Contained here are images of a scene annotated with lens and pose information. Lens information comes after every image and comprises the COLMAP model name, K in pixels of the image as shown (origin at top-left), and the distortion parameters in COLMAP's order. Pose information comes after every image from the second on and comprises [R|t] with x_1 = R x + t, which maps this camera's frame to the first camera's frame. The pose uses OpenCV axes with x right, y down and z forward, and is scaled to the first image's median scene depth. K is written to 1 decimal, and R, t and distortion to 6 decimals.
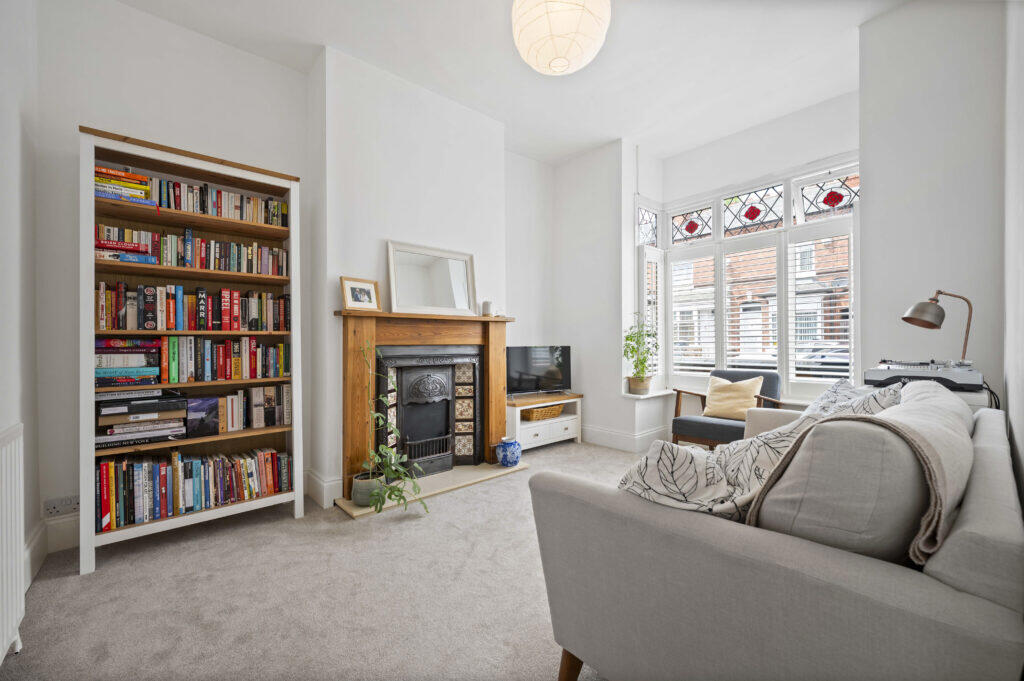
lens RADIAL K [[407.0, 0, 512.0], [0, 407.0, 340.5], [0, 0, 1]] dist [0.000655, 0.000187]
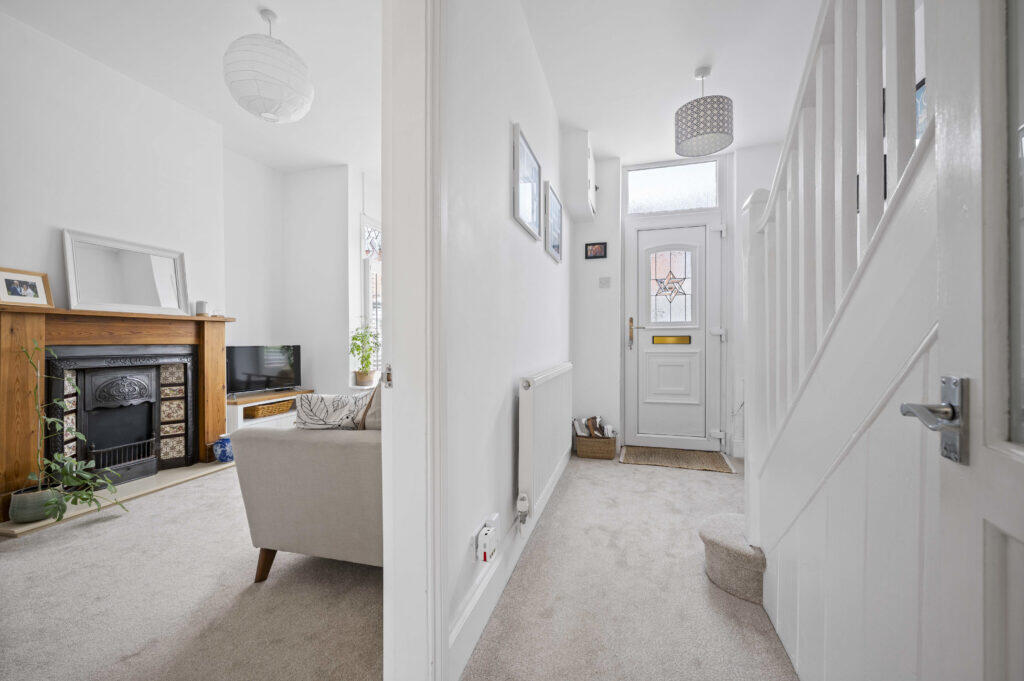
lens RADIAL K [[412.8, 0, 512.0], [0, 412.8, 340.5], [0, 0, 1]] dist [0.001016, 0.000664]
pose [[0.840247, -0.001255, 0.542202, 0.028999], [0.001119, 0.999999, 0.000580, 0.001585], [-0.542202, 0.000119, 0.840248, -0.270228]]
